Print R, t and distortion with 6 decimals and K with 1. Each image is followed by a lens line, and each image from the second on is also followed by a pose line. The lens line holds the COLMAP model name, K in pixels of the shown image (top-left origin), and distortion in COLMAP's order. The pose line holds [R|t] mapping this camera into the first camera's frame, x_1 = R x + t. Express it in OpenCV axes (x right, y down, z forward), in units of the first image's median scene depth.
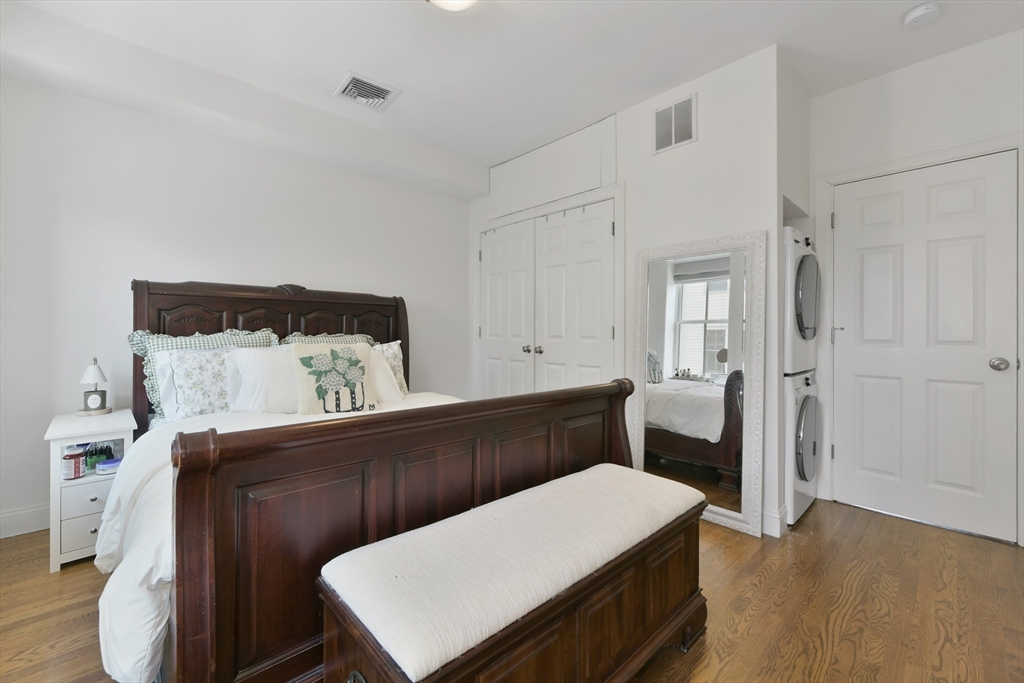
lens RADIAL K [[412.4, 0, 516.8], [0, 412.4, 333.2], [0, 0, 1]] dist [0.002964, 0.000657]
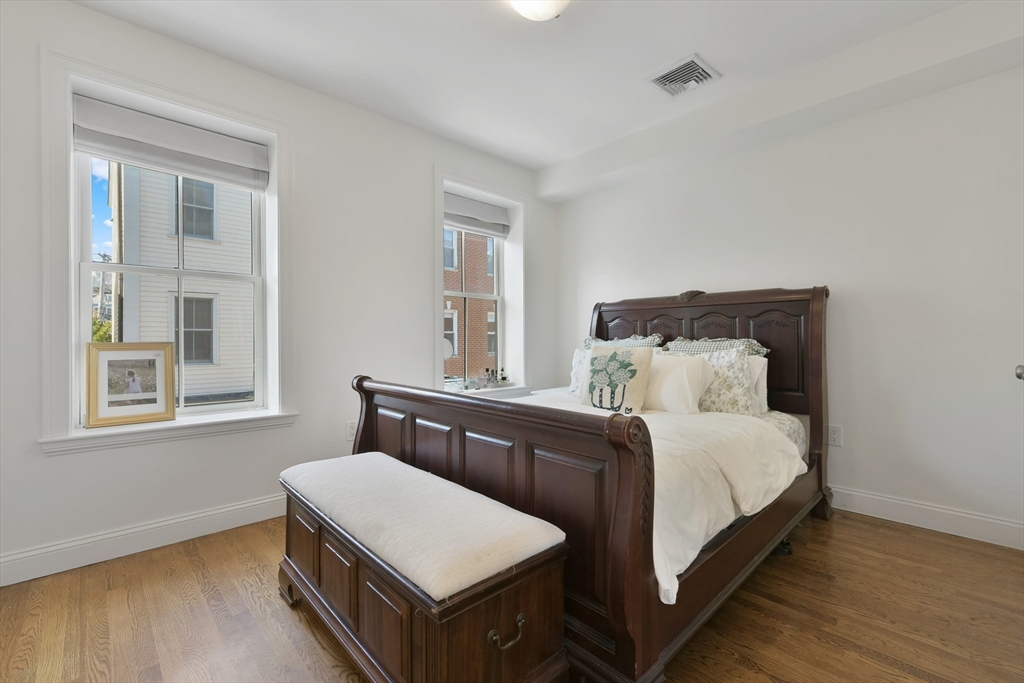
lens RADIAL K [[434.3, 0, 512.0], [0, 434.3, 343.3], [0, 0, 1]] dist [-0.001377, 0.000118]
pose [[-0.020749, 0.005429, -0.999770, 0.628146], [0.003610, 0.999979, 0.005355, 0.007242], [0.999778, -0.003498, -0.020768, 0.648278]]
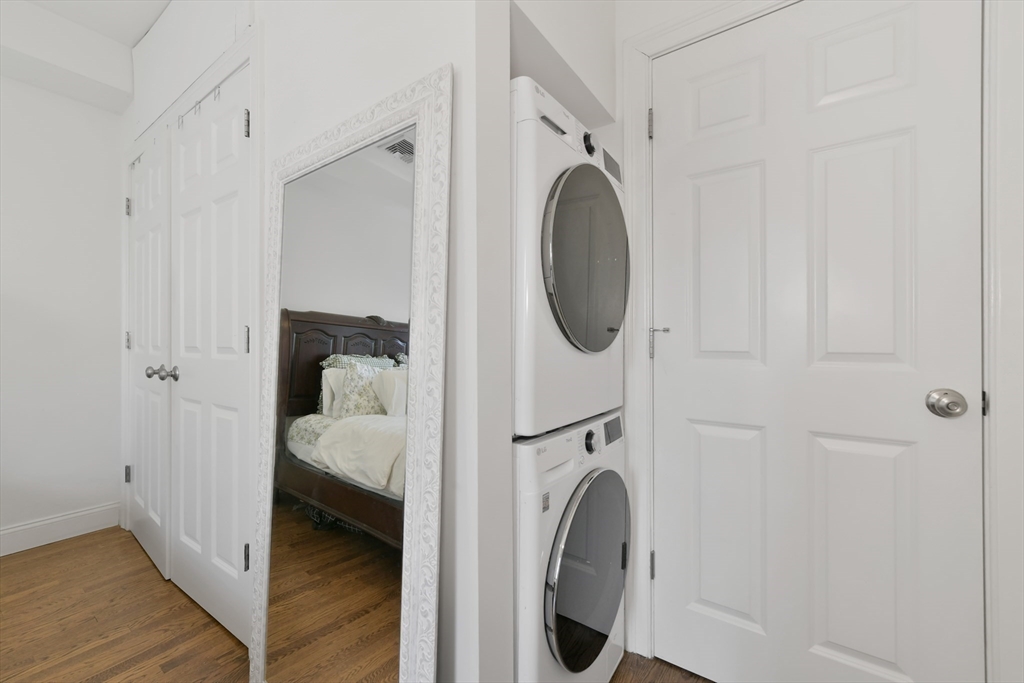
lens RADIAL K [[412.4, 0, 507.9], [0, 412.4, 342.5], [0, 0, 1]] dist [0.002964, 0.000657]
pose [[0.983903, -0.003982, 0.178659, 0.563968], [0.004047, 0.999992, 0.000000, 0.004526], [-0.178657, 0.000723, 0.983911, 0.593728]]
